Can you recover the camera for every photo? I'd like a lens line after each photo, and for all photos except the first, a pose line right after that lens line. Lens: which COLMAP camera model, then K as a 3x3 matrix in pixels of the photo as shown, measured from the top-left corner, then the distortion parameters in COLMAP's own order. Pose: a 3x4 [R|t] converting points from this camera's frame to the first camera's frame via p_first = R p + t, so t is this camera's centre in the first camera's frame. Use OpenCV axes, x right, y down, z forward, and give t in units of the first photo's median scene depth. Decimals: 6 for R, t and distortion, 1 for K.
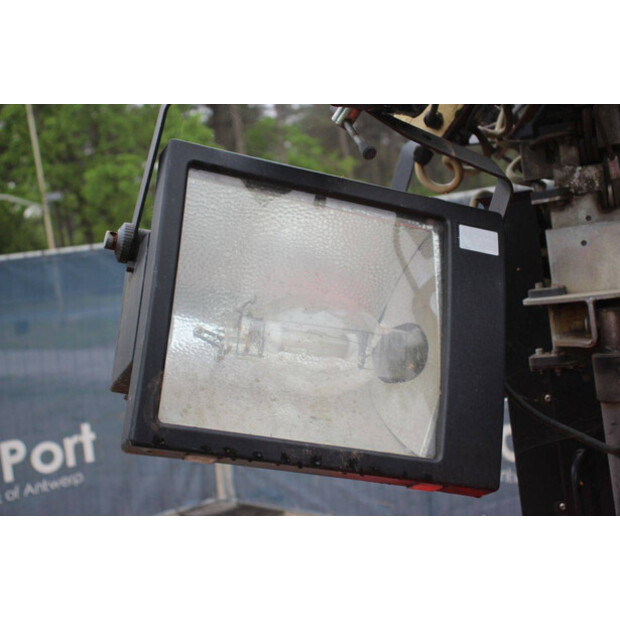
lens RADIAL K [[969.1, 0, 318.9], [0, 969.1, 309.8], [0, 0, 1]] dist [0.028956, 0.048365]
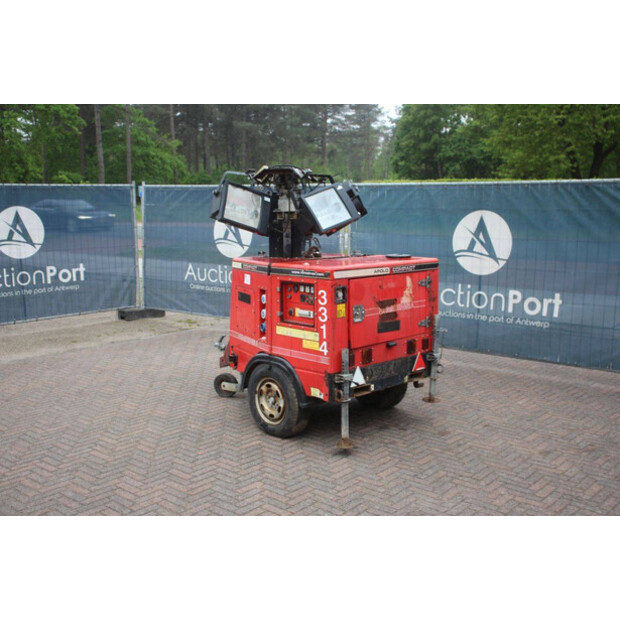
lens RADIAL K [[713.8, 0, 310.0], [0, 713.8, 310.0], [0, 0, 1]] dist [-0.015590, 0.004560]
pose [[0.964806, 0.092774, 0.246056, -0.613690], [-0.111023, 0.991924, 0.061332, 0.312202], [-0.238378, -0.086492, 0.967313, -3.464218]]
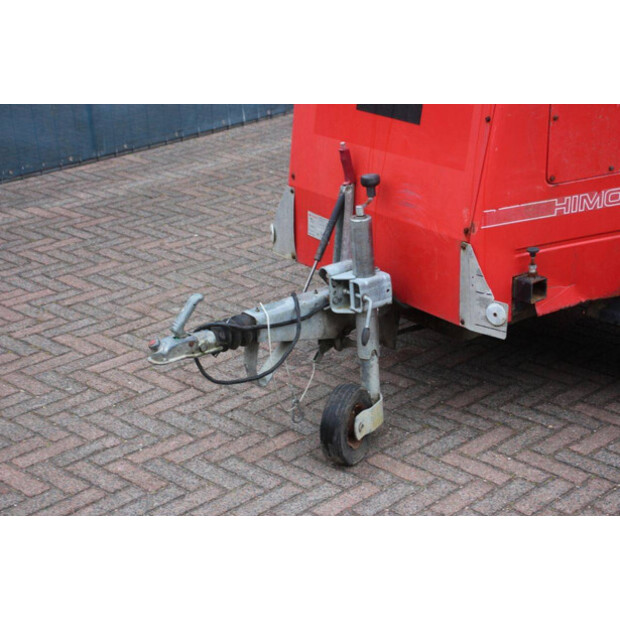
lens RADIAL K [[1303.8, 0, 310.0], [0, 1303.8, 310.0], [0, 0, 1]] dist [0.274171, -0.041477]
pose [[-0.153686, -0.241783, 0.958082, -2.463226], [0.099351, 0.960907, 0.258433, 0.267723], [-0.983112, 0.134904, -0.123657, 1.931865]]
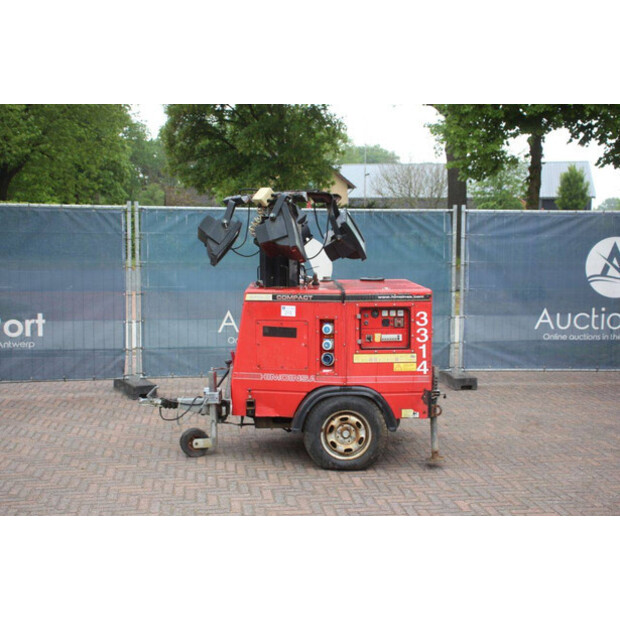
lens RADIAL K [[814.2, 0, 313.0], [0, 814.2, 300.0], [0, 0, 1]] dist [0.028551, 0.105997]
pose [[0.467796, 0.055578, 0.882087, -3.915522], [-0.013626, 0.998356, -0.055677, 0.629417], [-0.883732, 0.014026, 0.467784, -1.374552]]
